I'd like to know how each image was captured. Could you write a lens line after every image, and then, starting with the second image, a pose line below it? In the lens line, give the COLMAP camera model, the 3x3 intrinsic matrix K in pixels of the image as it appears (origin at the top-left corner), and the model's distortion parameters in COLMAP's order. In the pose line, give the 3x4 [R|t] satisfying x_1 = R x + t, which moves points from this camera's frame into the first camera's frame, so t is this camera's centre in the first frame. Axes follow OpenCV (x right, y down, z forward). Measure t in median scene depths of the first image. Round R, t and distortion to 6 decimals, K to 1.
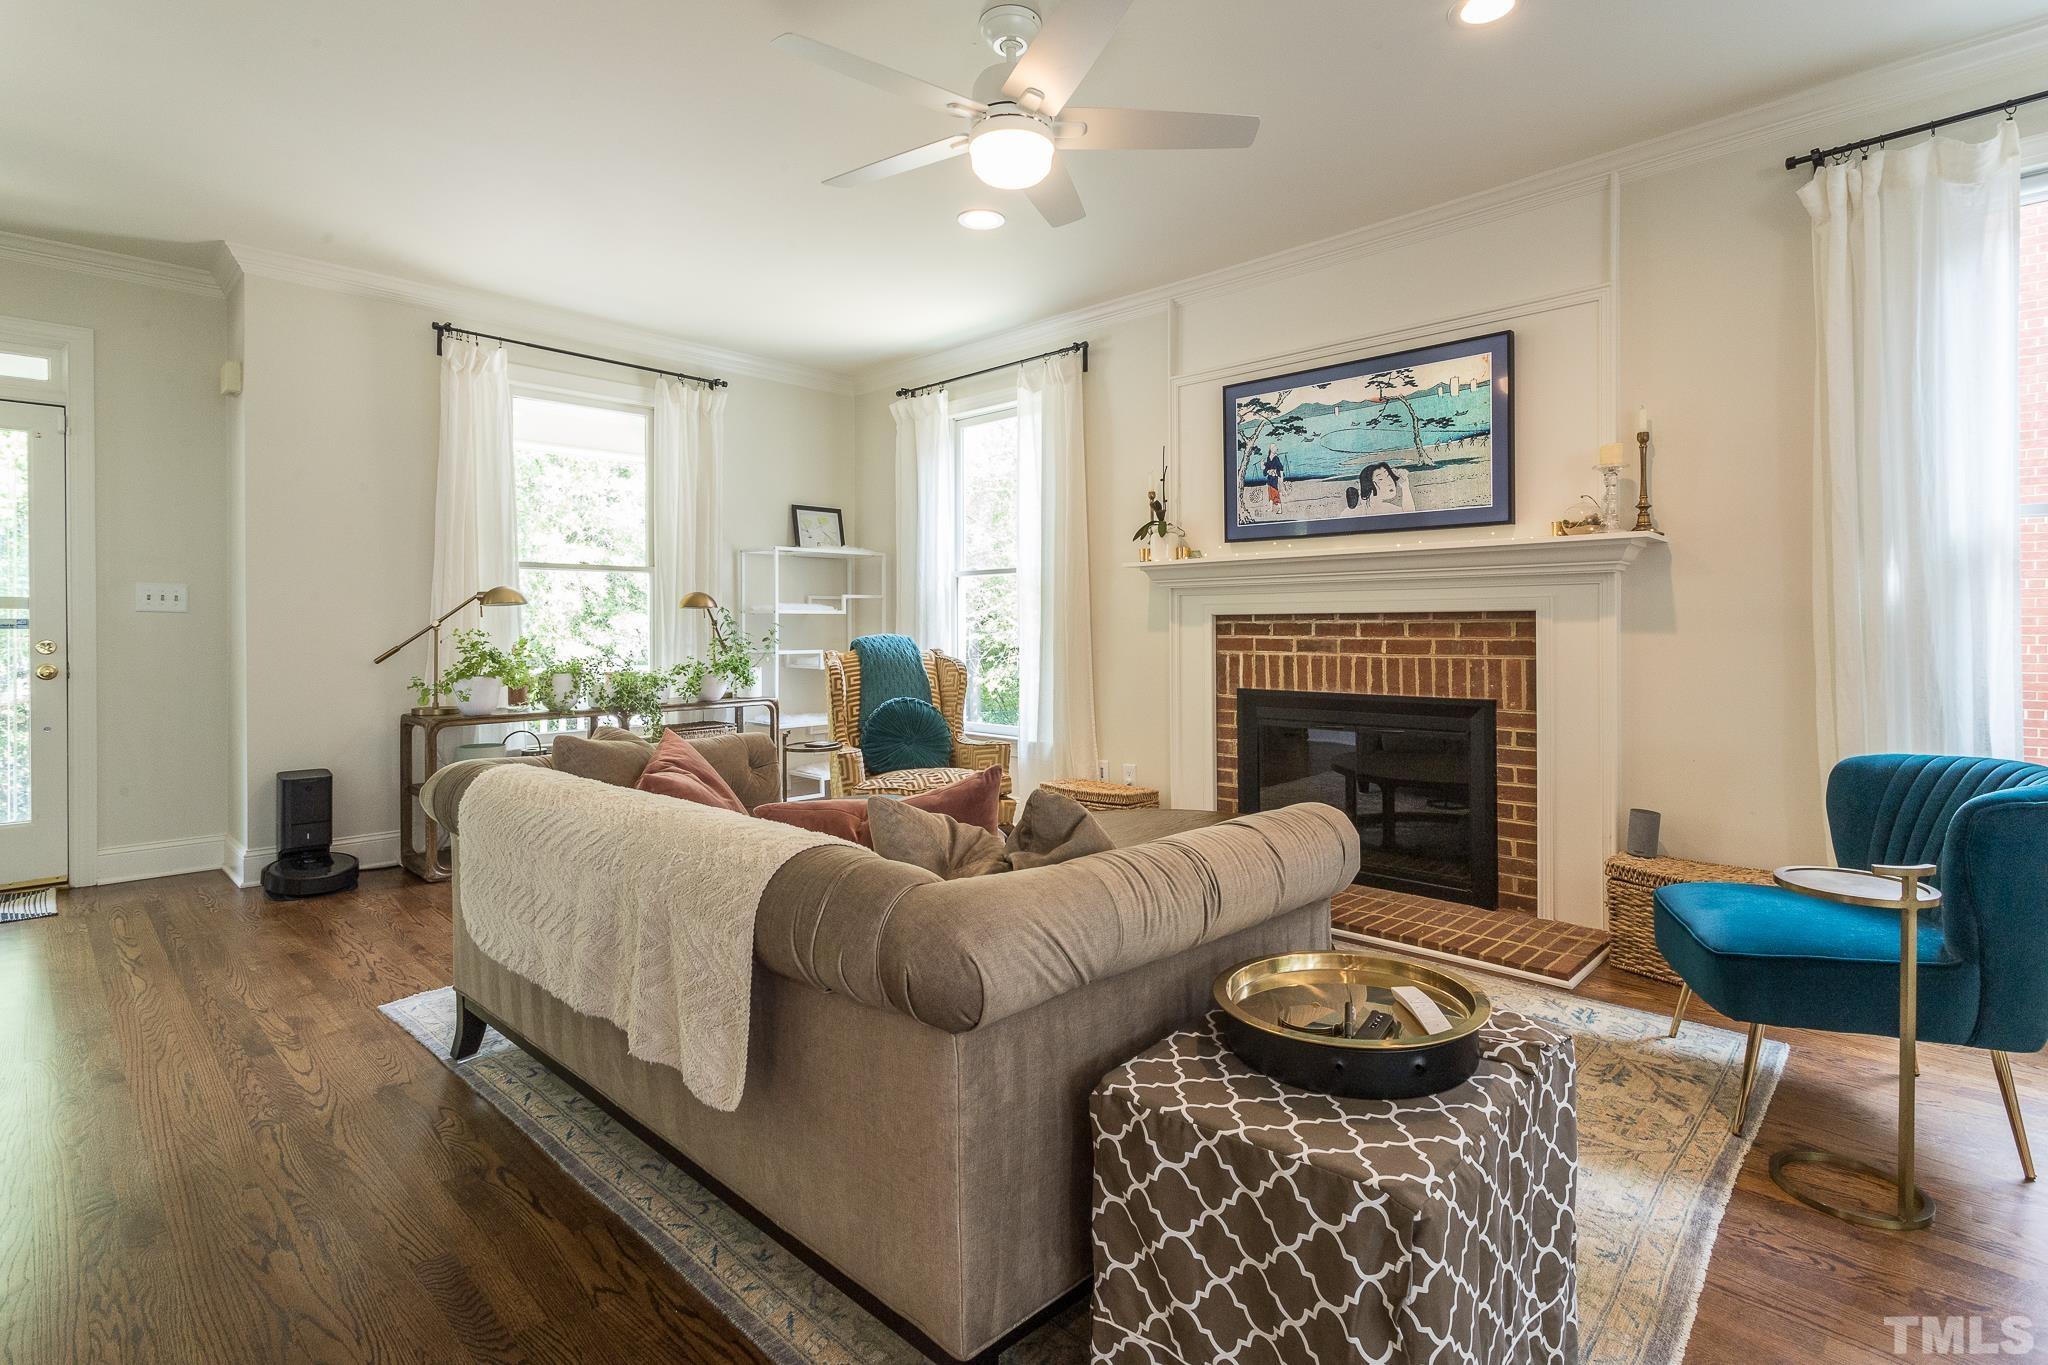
lens RADIAL K [[979.5, 0, 1020.7], [0, 979.5, 629.2], [0, 0, 1]] dist [0.001717, 0.000589]
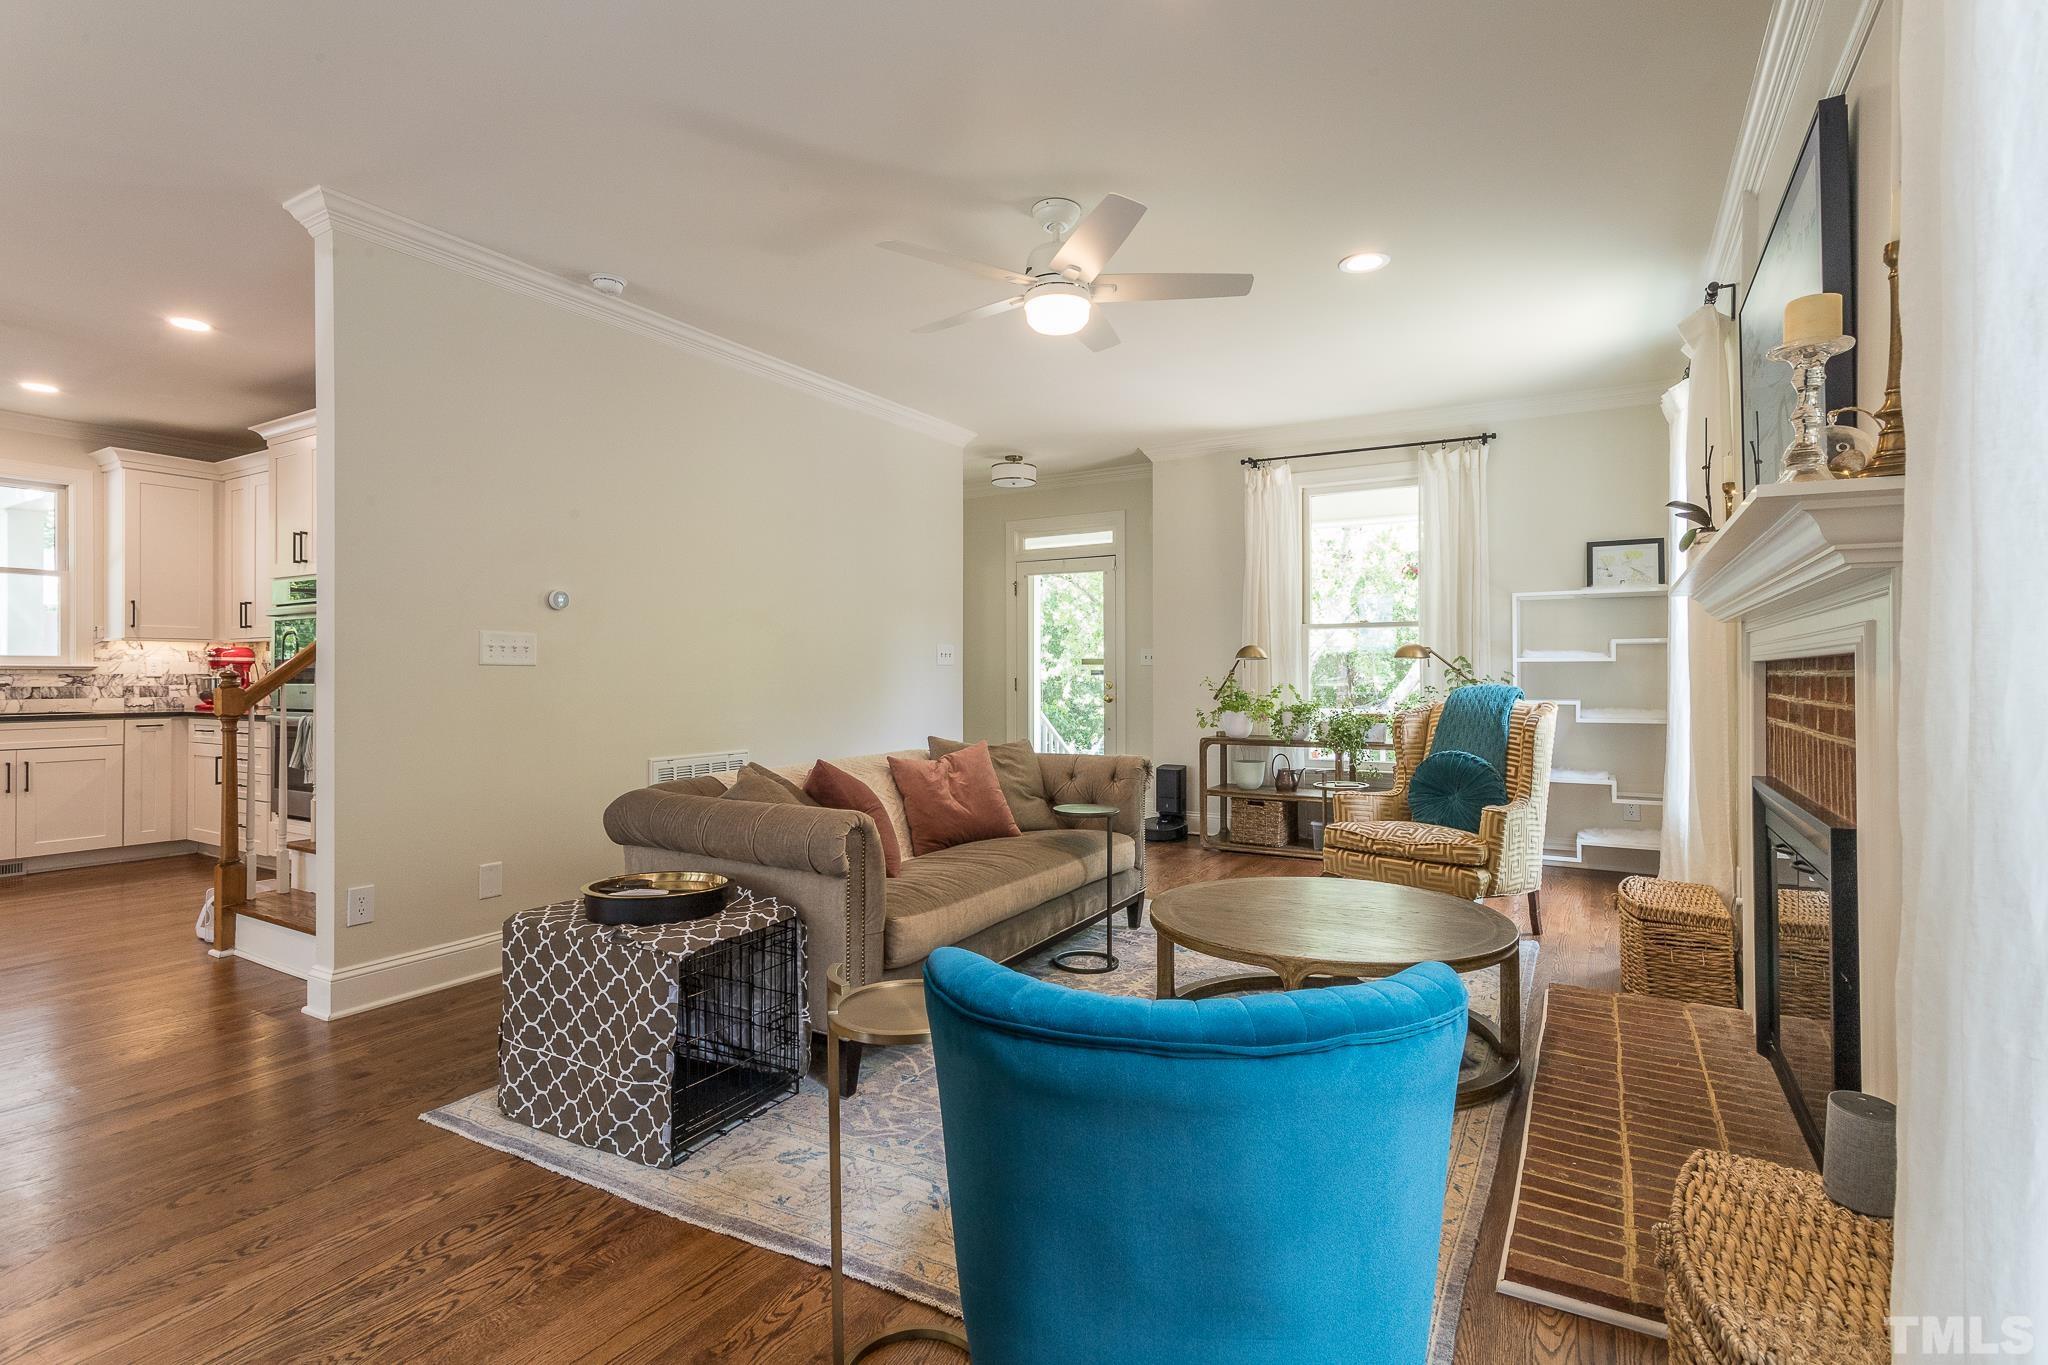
lens RADIAL K [[1004.8, 0, 1018.7], [0, 1004.8, 668.5], [0, 0, 1]] dist [0.000145, 0.000192]
pose [[0.229421, -0.002487, -0.973324, 0.813385], [-0.000904, 0.999996, -0.002768, -0.007905], [0.973327, 0.001515, 0.229418, 0.383481]]
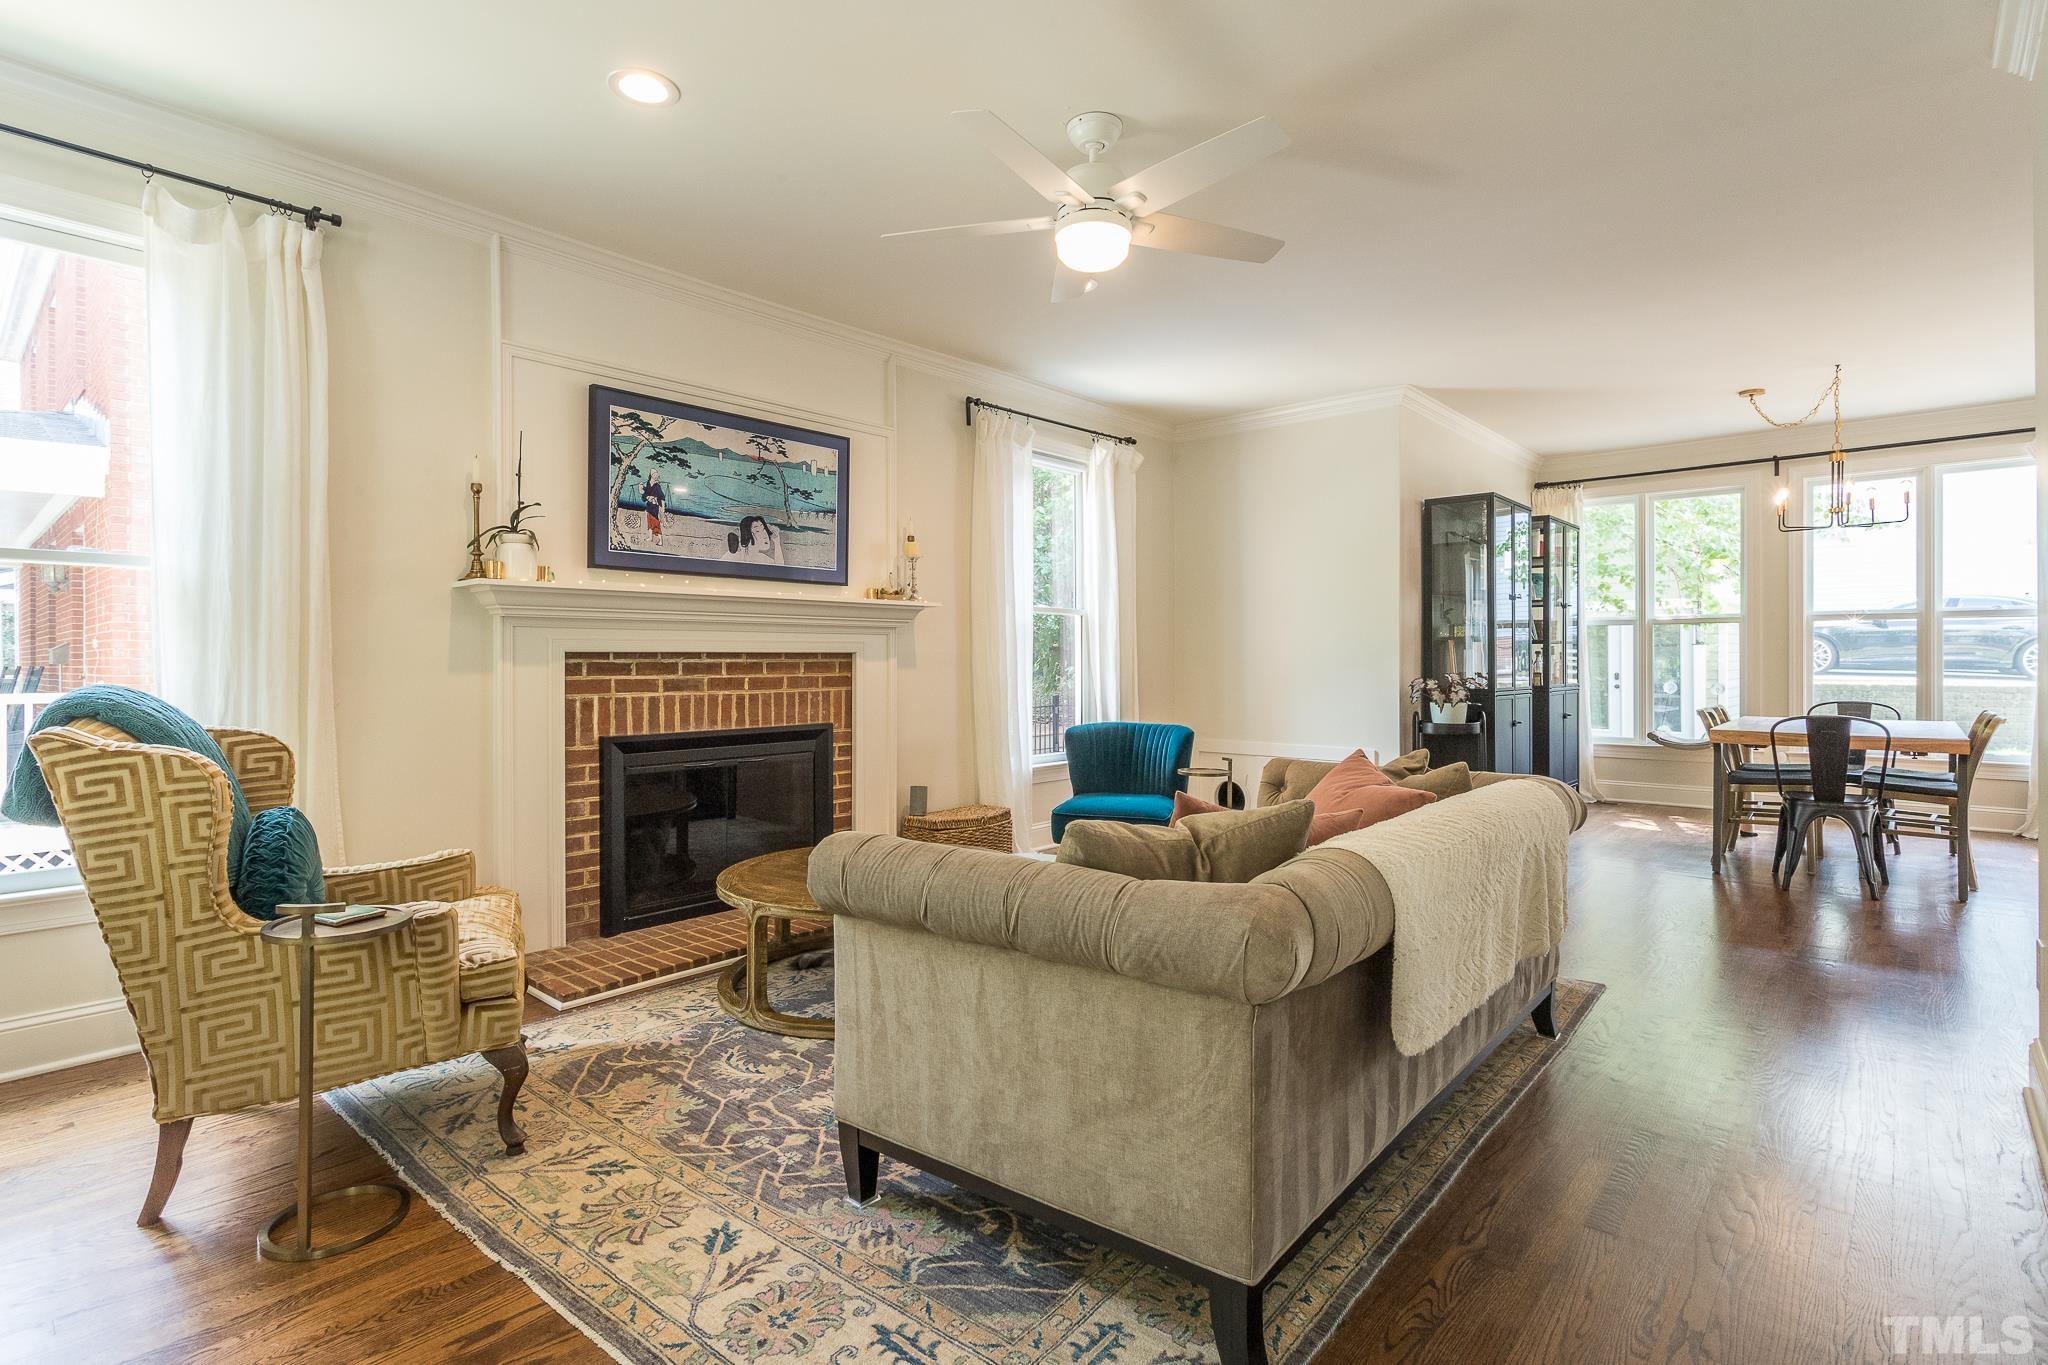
lens RADIAL K [[1004.8, 0, 1018.7], [0, 1004.8, 668.5], [0, 0, 1]] dist [0.000145, 0.000192]
pose [[-0.040126, -0.003859, 0.999187, -0.728831], [0.007783, 0.999961, 0.004175, -0.001241], [-0.999164, 0.007944, -0.040094, 0.712111]]
